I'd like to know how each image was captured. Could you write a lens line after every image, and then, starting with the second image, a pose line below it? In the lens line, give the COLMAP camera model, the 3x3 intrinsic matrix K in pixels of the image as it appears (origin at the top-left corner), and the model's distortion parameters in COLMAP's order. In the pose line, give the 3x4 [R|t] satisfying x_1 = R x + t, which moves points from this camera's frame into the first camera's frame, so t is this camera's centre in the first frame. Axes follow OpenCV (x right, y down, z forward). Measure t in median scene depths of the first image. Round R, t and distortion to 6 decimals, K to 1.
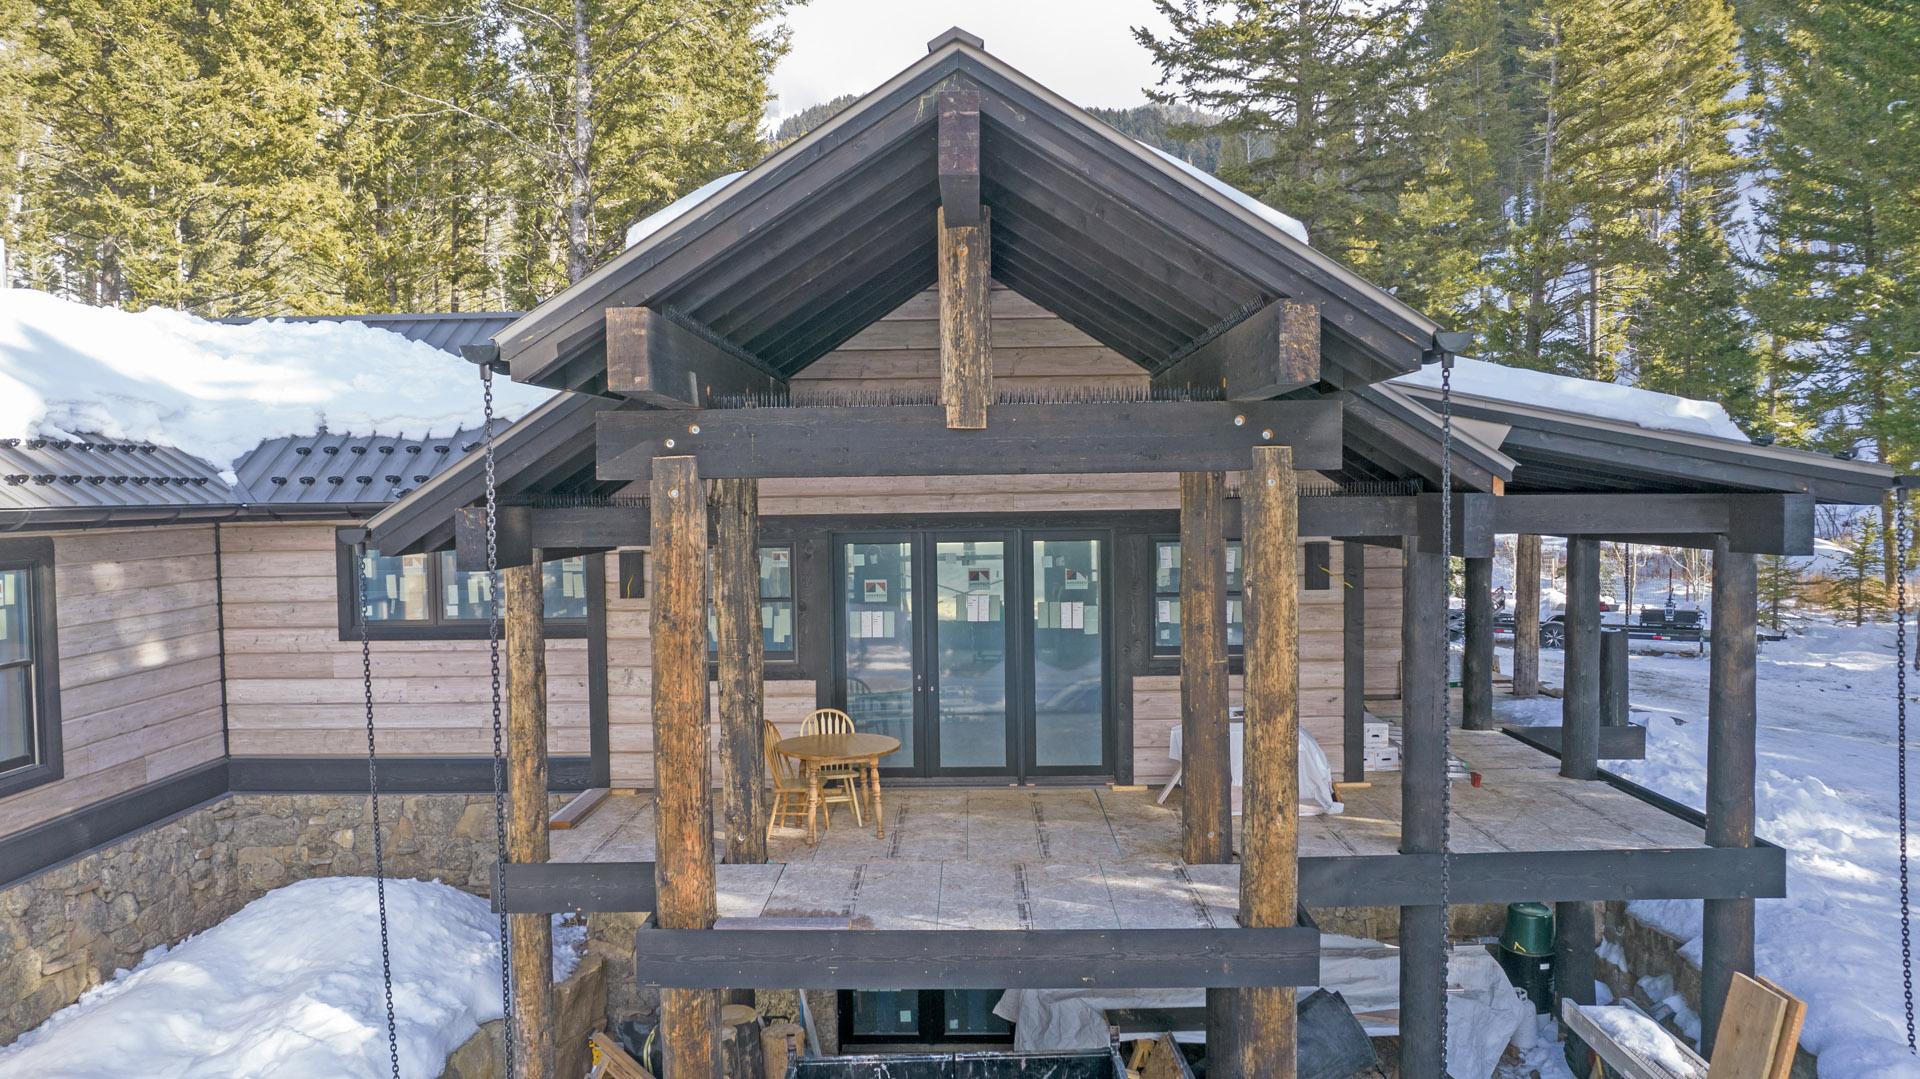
lens RADIAL K [[1293.3, 0, 961.2], [0, 1293.3, 552.0], [0, 0, 1]] dist [-0.063285, 0.049835]
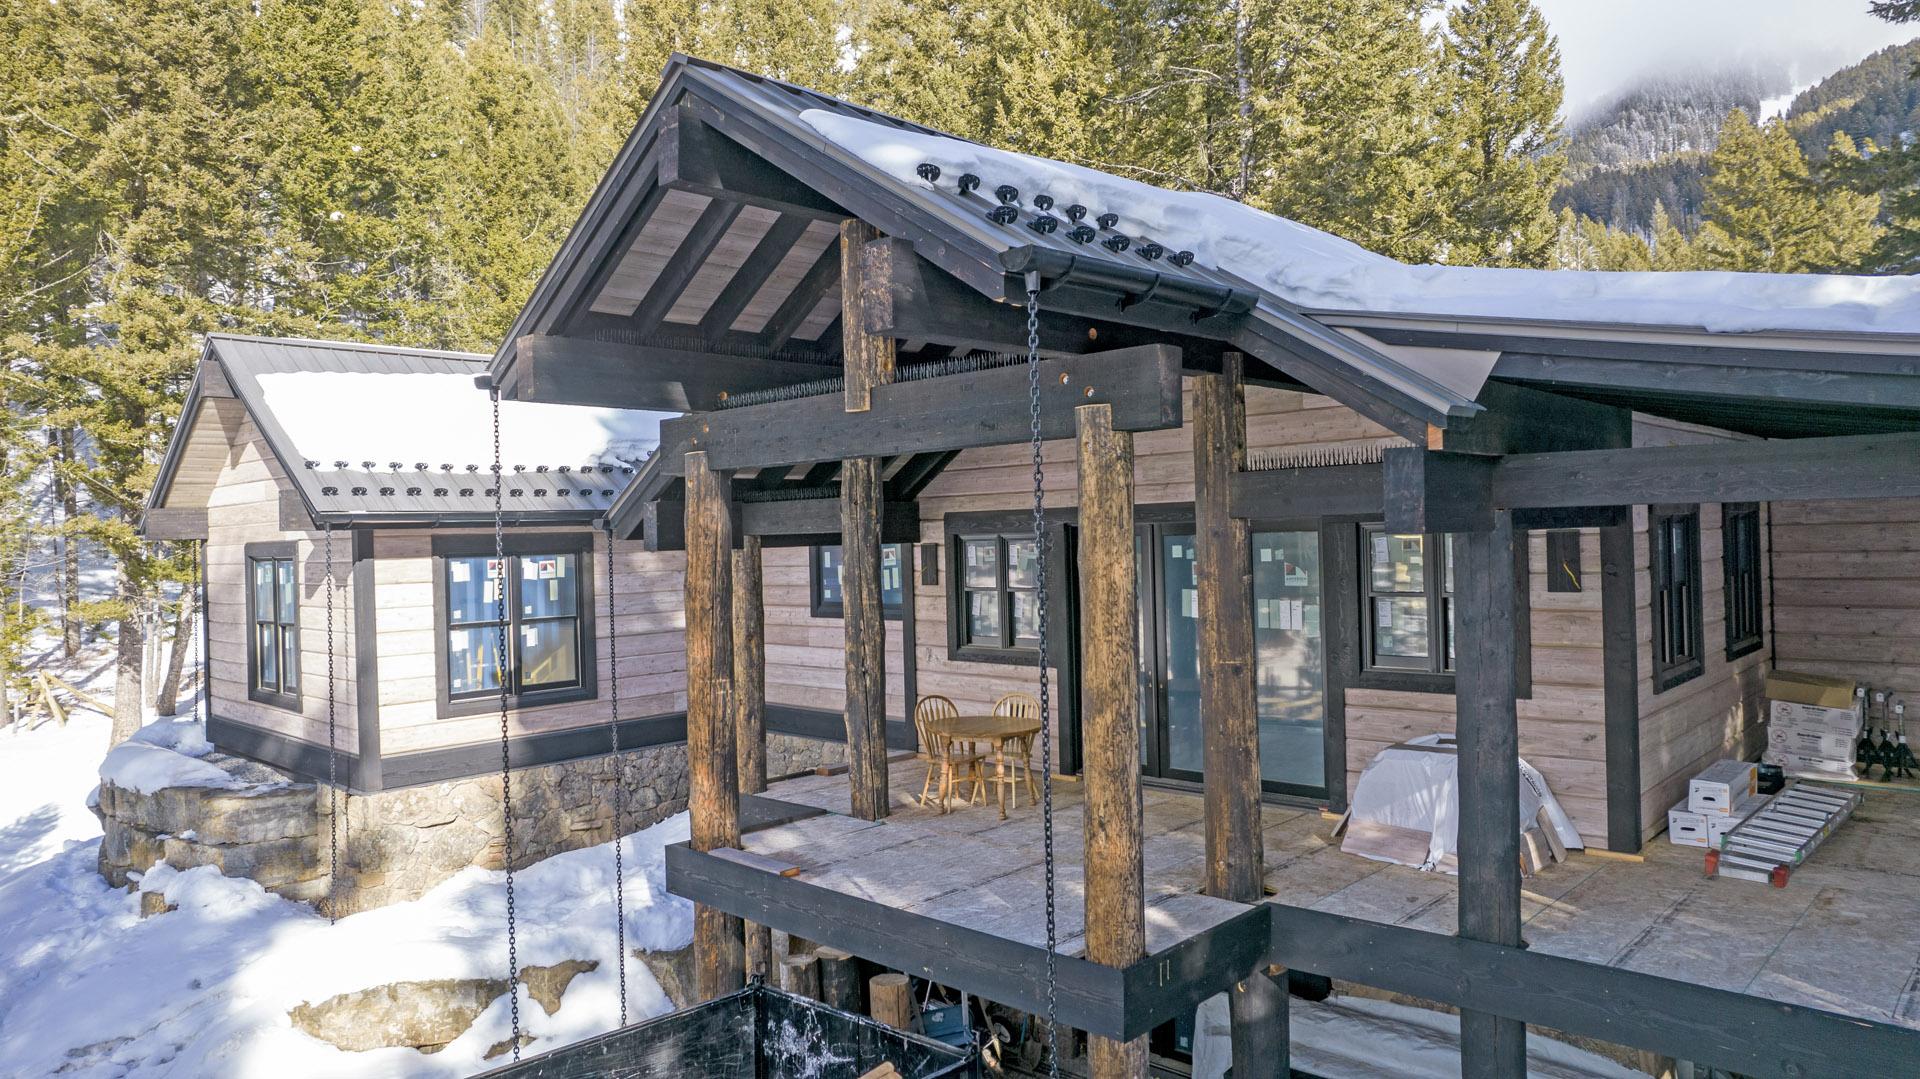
lens RADIAL K [[1230.6, 0, 960.0], [0, 1230.6, 539.5], [0, 0, 1]] dist [-0.060964, 0.033246]
pose [[0.737108, -0.004317, -0.675761, 0.559335], [-0.014624, 0.999644, -0.022338, 0.021869], [0.675617, 0.026348, 0.736782, 0.249466]]
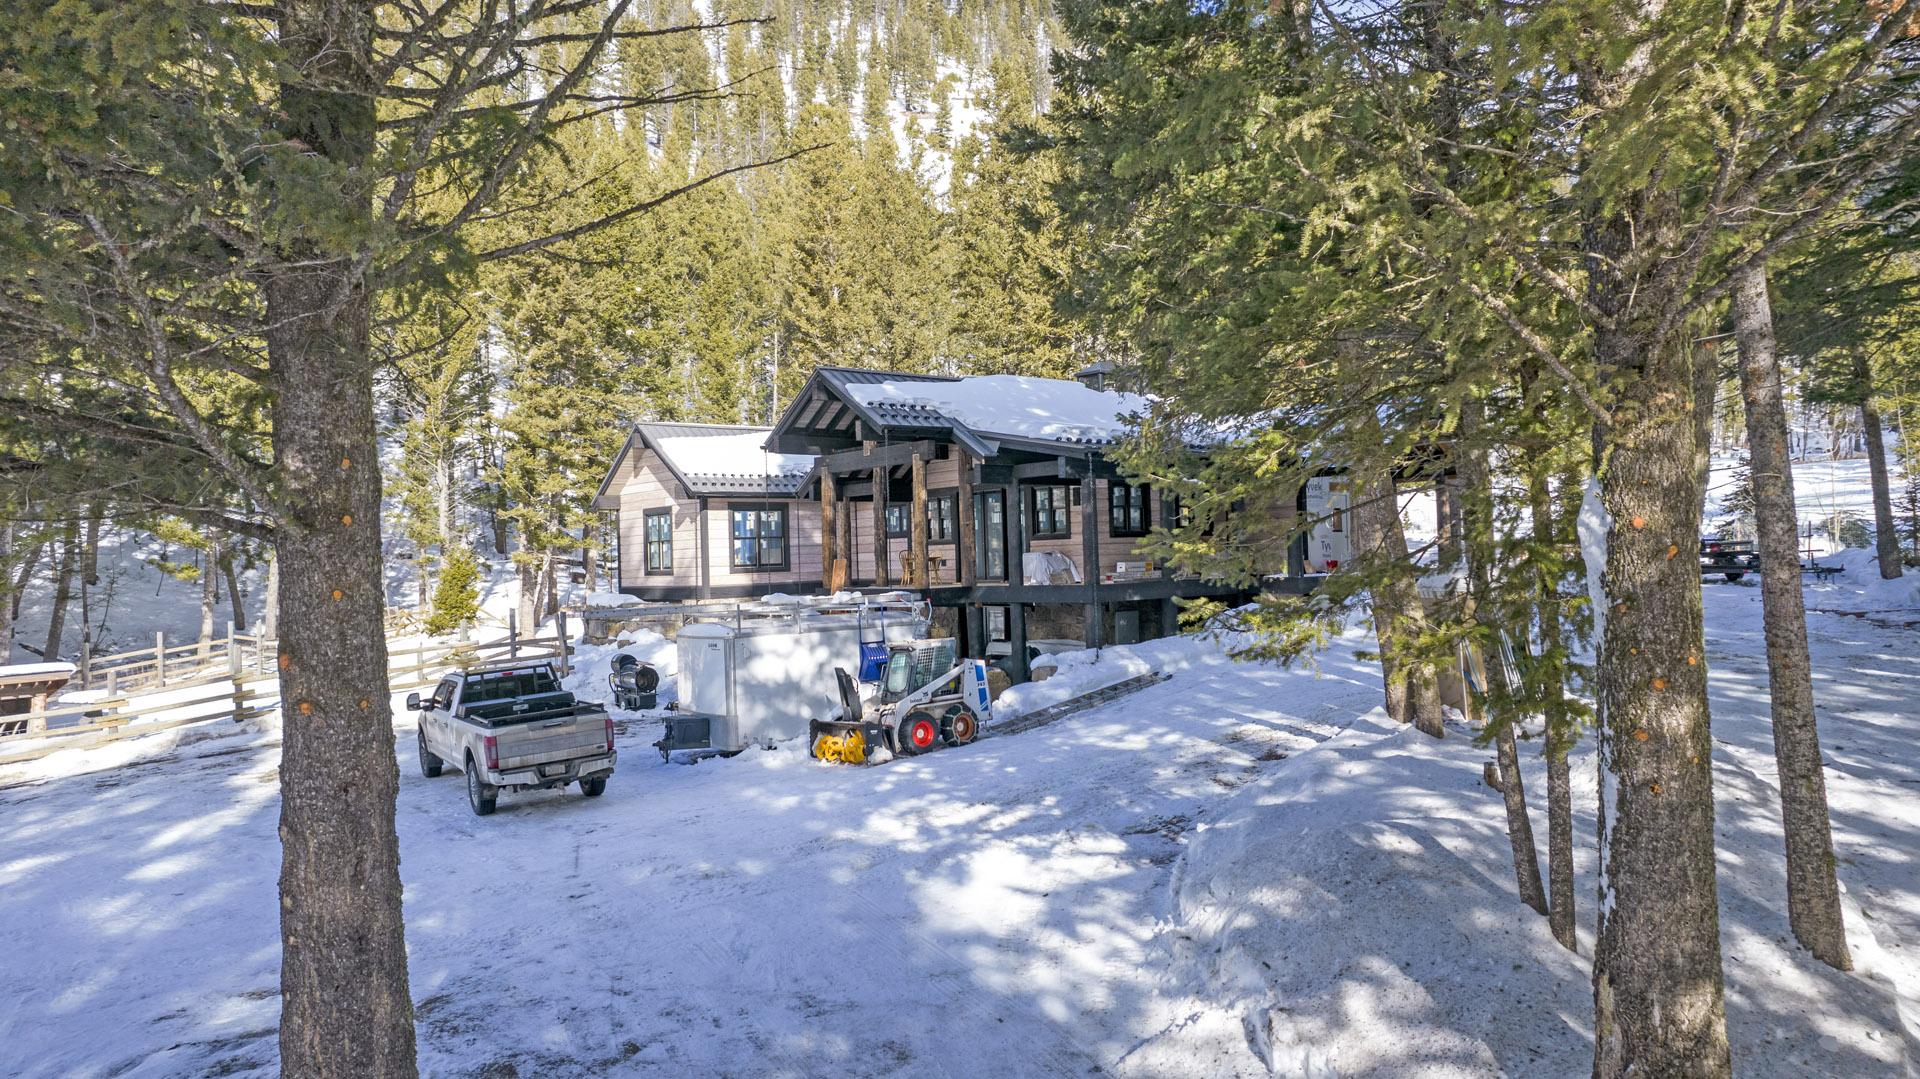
lens RADIAL K [[1230.6, 0, 960.0], [0, 1230.6, 539.5], [0, 0, 1]] dist [-0.060964, 0.033246]
pose [[0.642547, -0.017496, -0.766047, 2.237143], [-0.015279, 0.999248, -0.035638, 0.208709], [0.766094, 0.034604, 0.641796, -0.834268]]
